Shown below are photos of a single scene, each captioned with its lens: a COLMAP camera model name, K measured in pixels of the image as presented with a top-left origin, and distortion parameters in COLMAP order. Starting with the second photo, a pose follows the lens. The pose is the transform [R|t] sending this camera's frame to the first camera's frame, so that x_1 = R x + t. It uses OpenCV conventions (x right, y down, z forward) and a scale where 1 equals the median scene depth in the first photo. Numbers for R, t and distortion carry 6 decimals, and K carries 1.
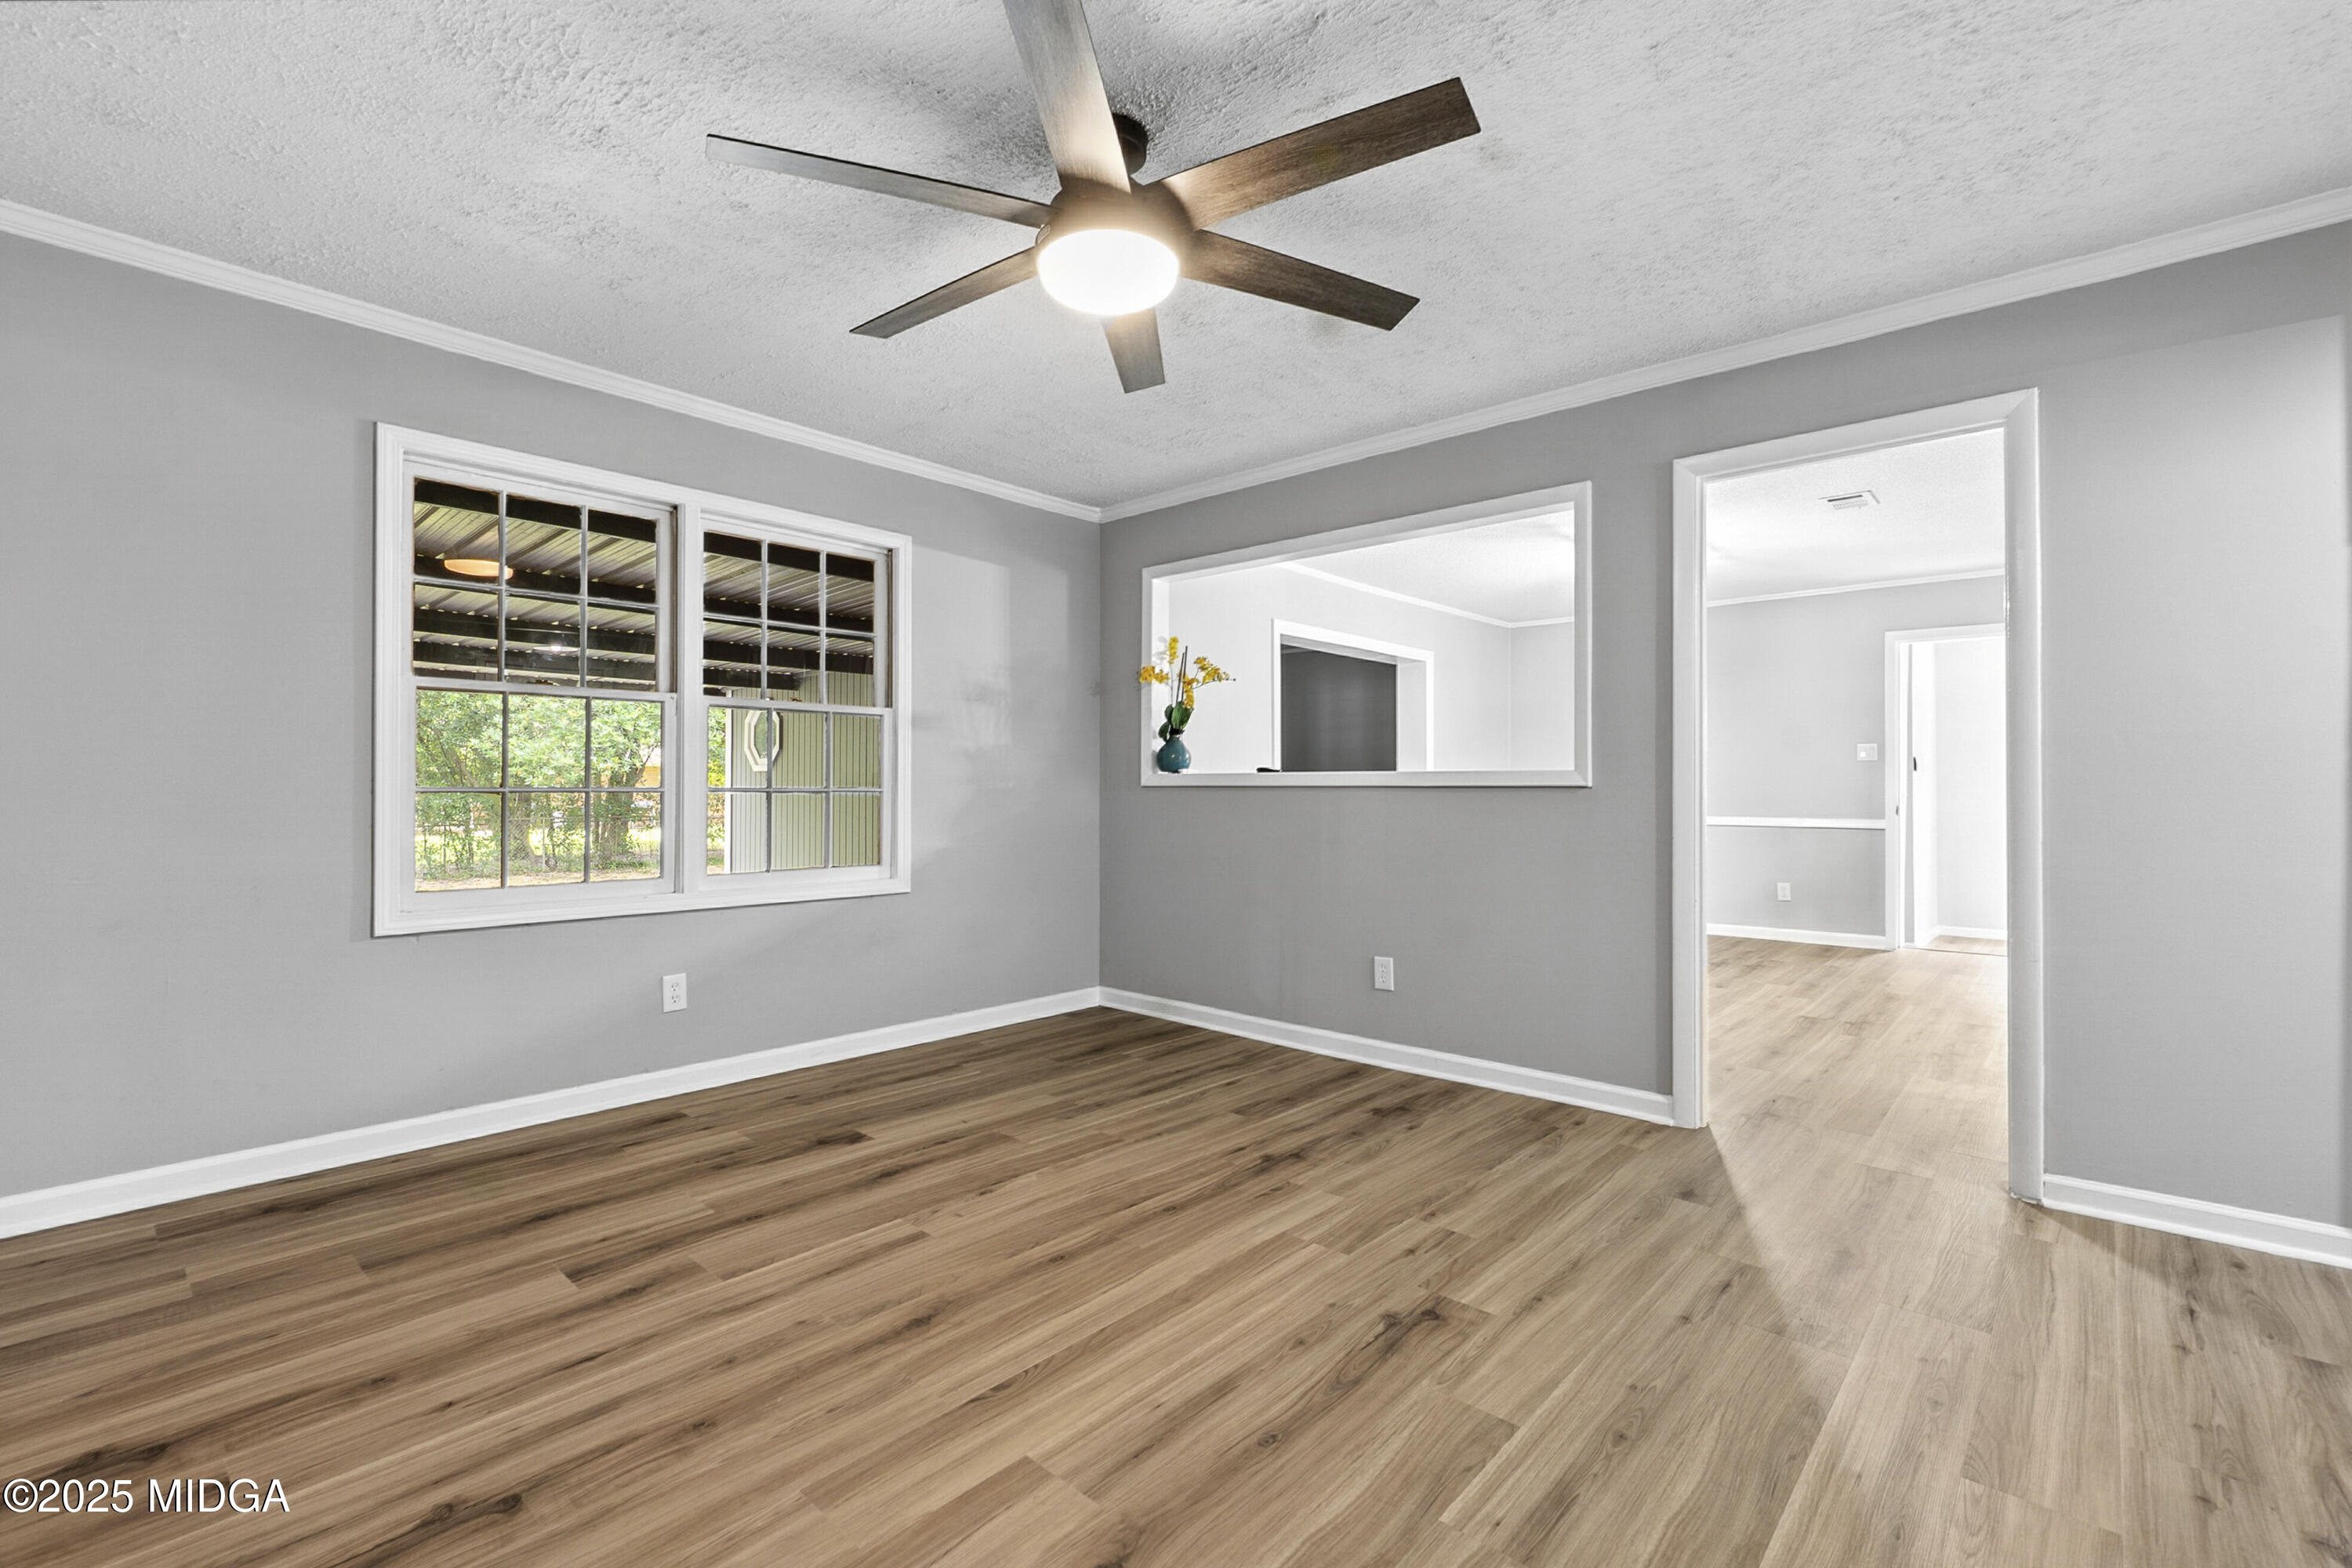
lens RADIAL K [[1030.4, 0, 1153.4], [0, 1030.4, 775.6], [0, 0, 1]] dist [-0.005458, 0.001913]
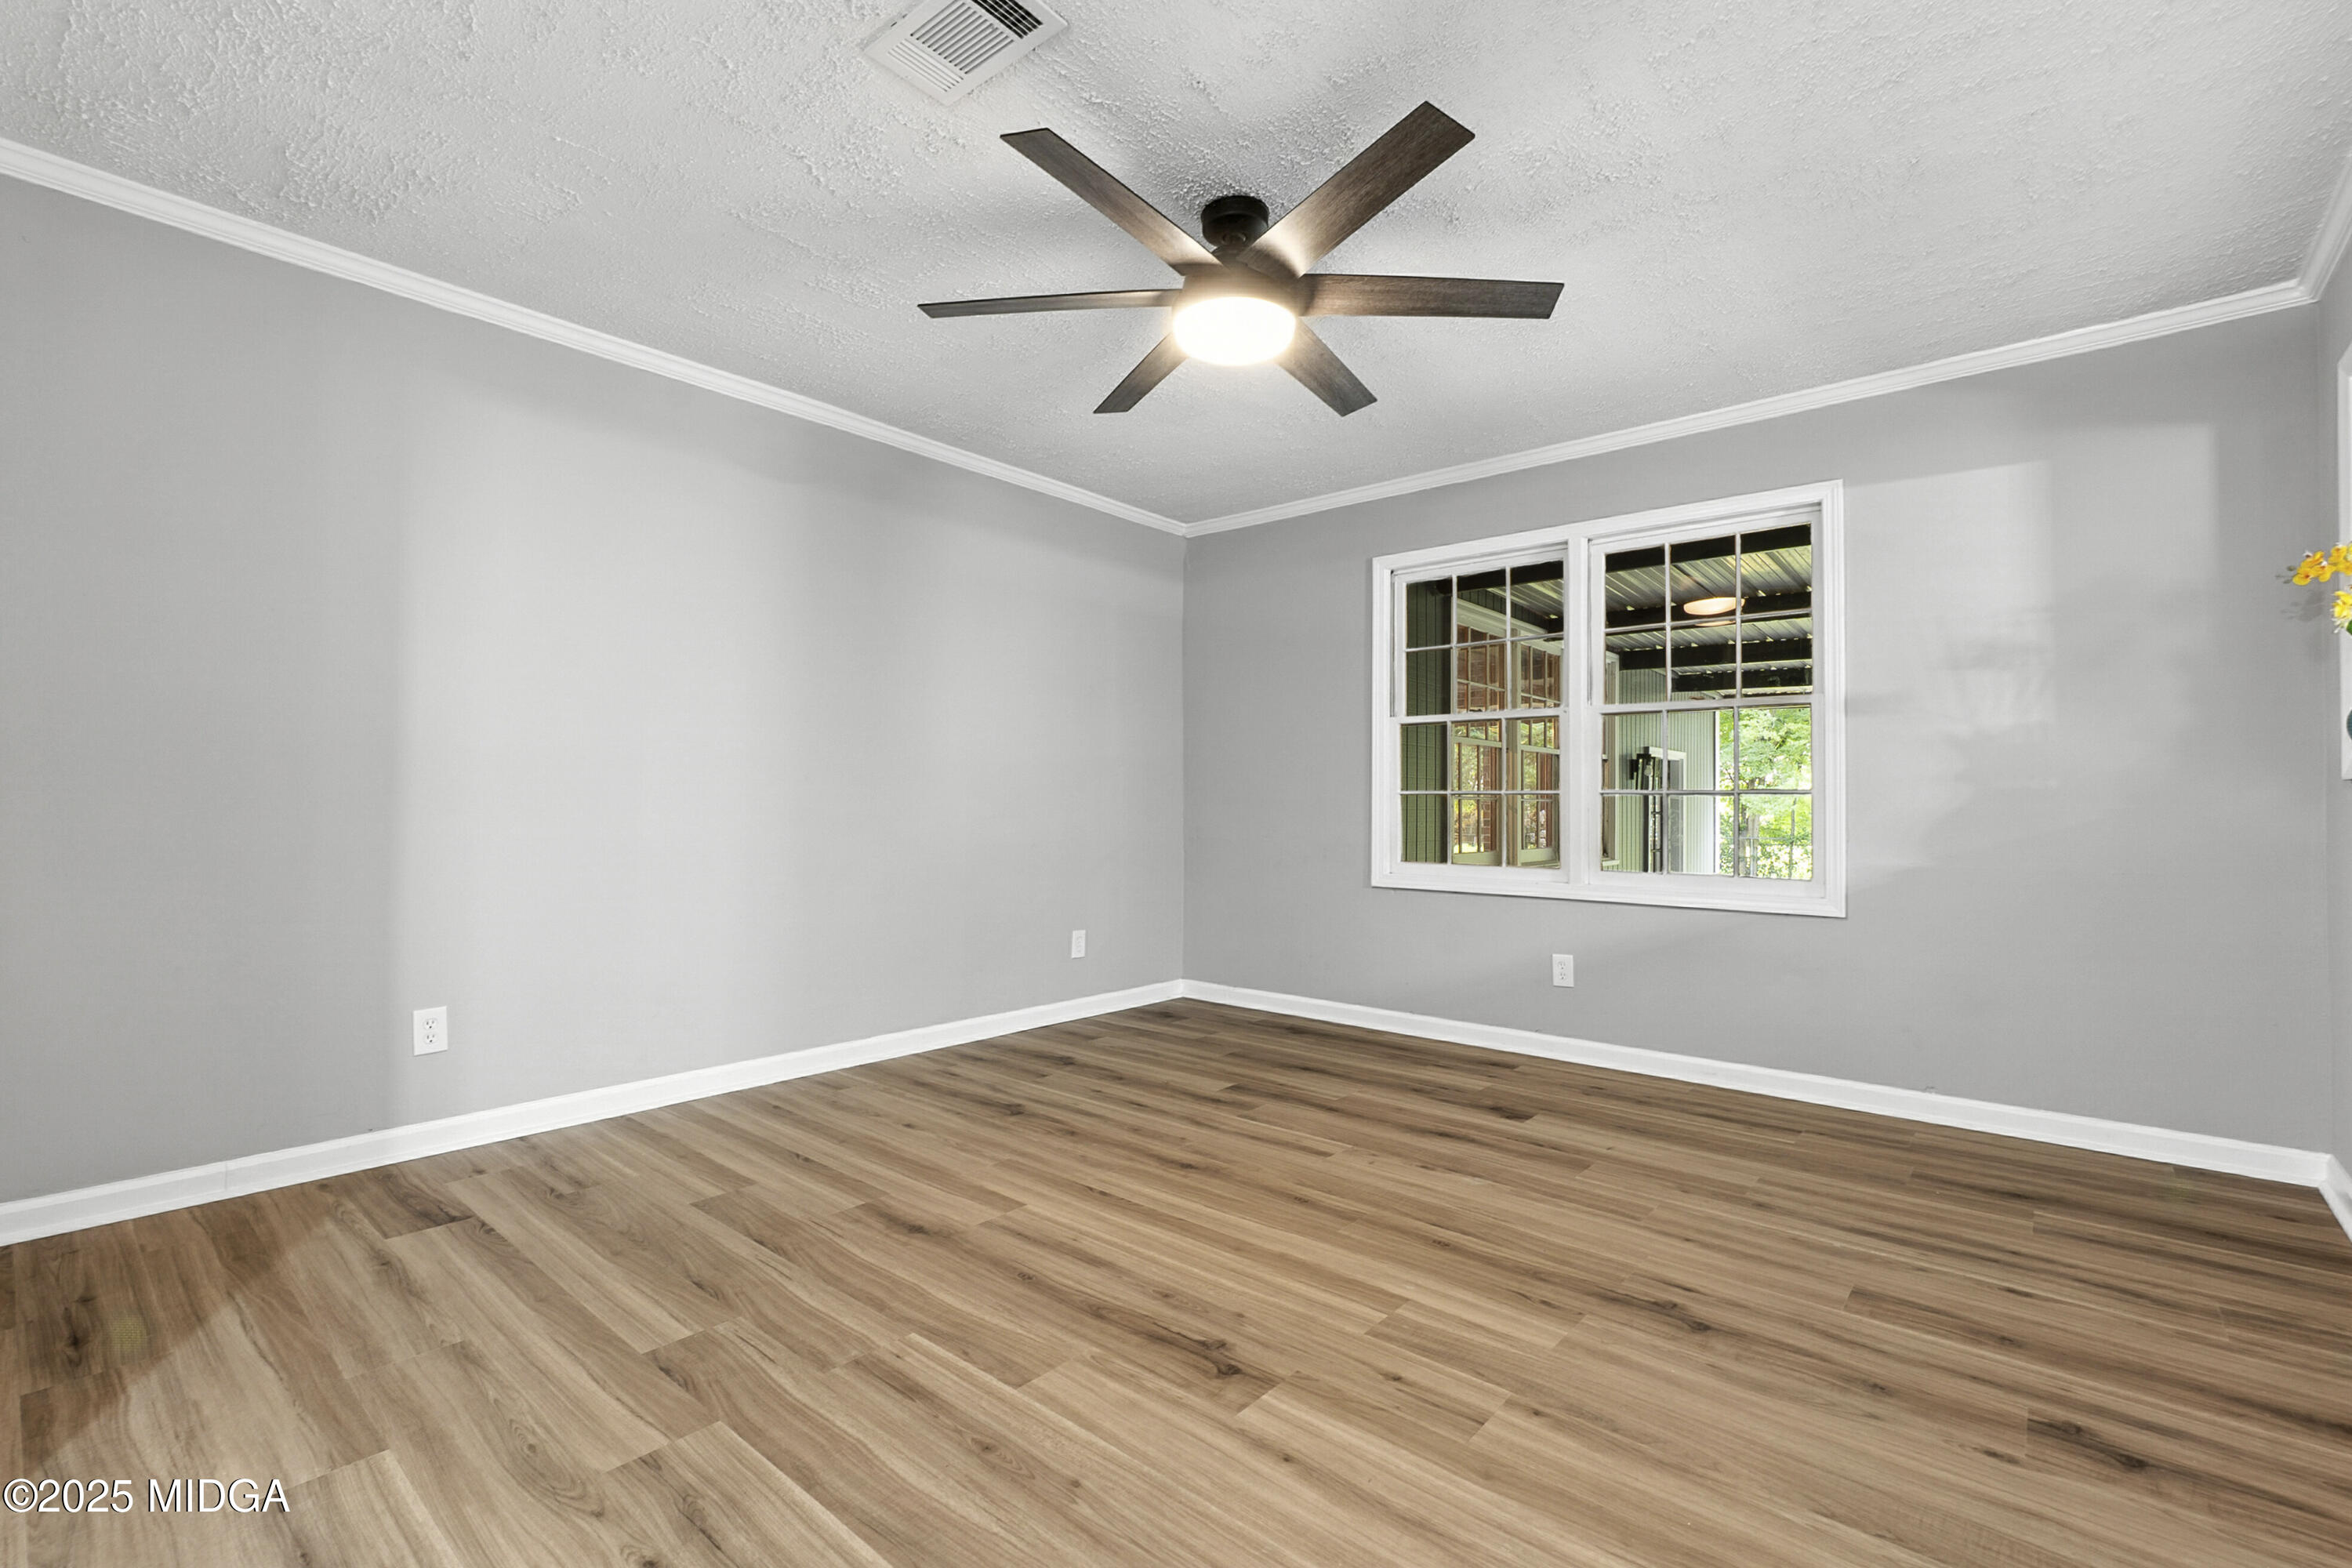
lens RADIAL K [[1030.4, 0, 1181.3], [0, 1030.4, 791.4], [0, 0, 1]] dist [-0.005458, 0.001913]
pose [[0.034541, -0.015562, -0.999282, 0.756232], [0.005252, 0.999868, -0.015390, 0.032244], [0.999389, -0.004717, 0.034618, 0.616309]]
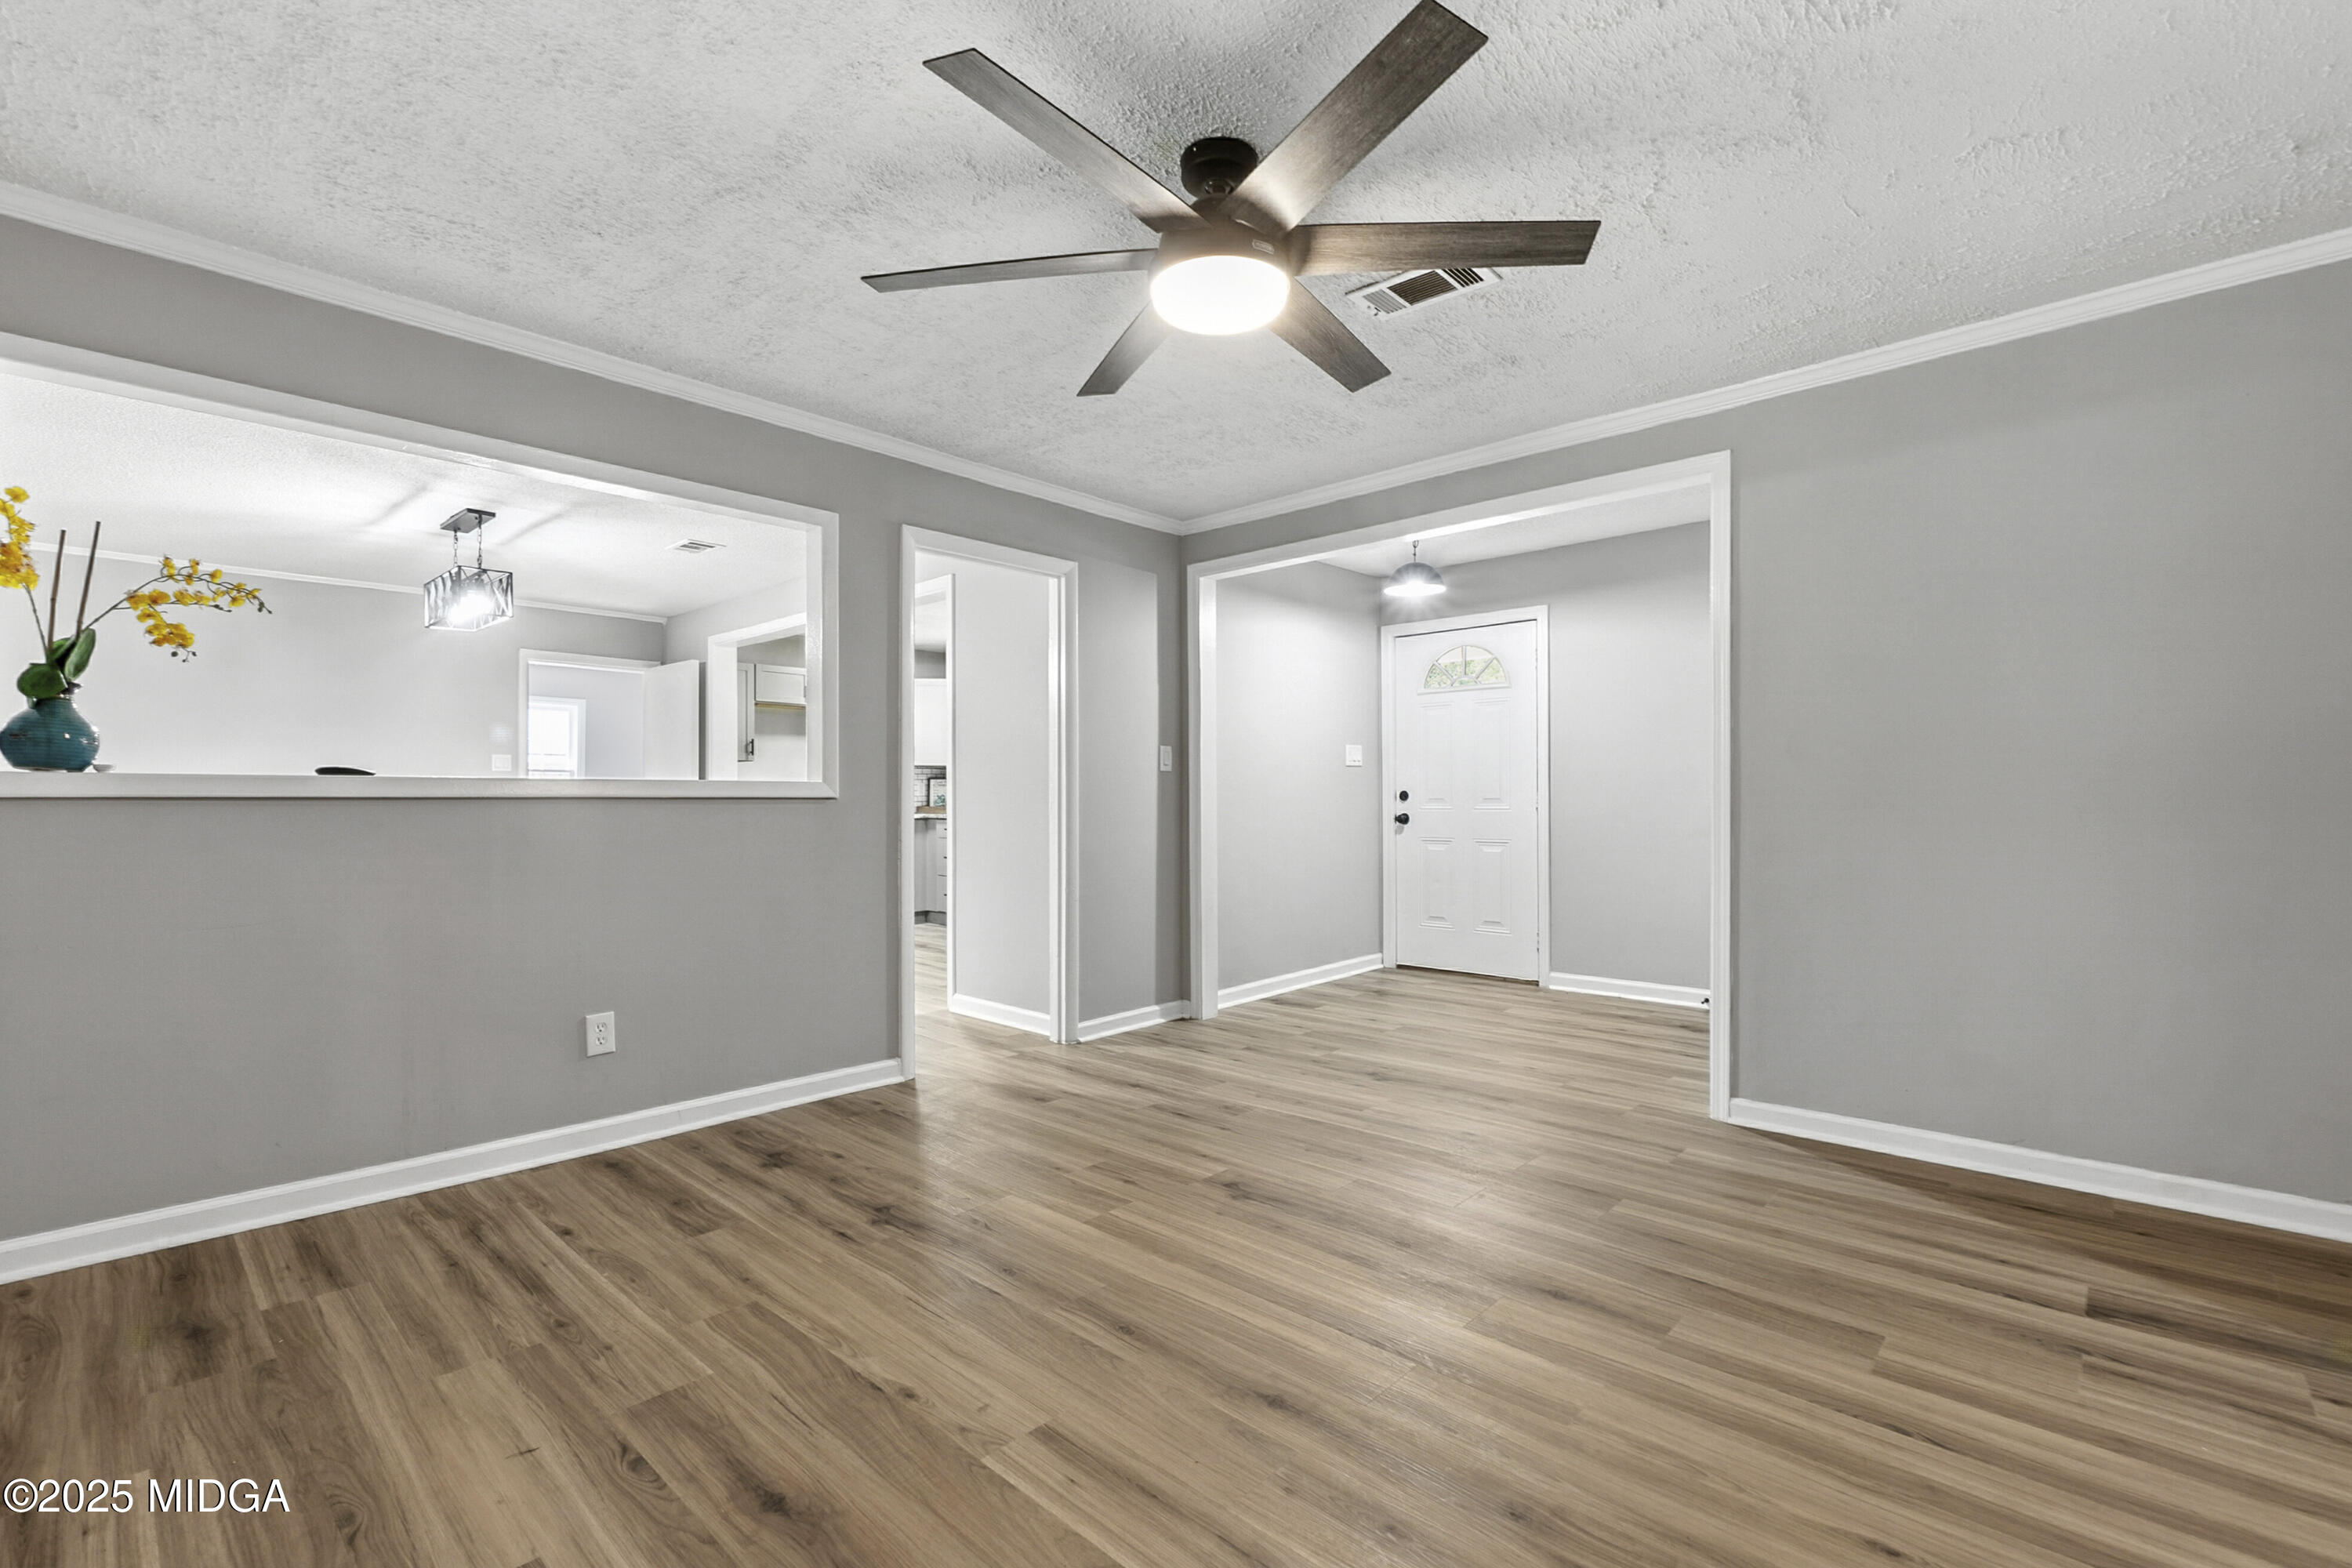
lens RADIAL K [[1030.4, 0, 1185.7], [0, 1030.4, 803.8], [0, 0, 1]] dist [-0.005458, 0.001913]
pose [[-0.000770, -0.006738, 0.999977, -0.726945], [-0.012935, 0.999894, 0.006727, 0.004715], [-0.999916, -0.012929, -0.000857, 0.705994]]
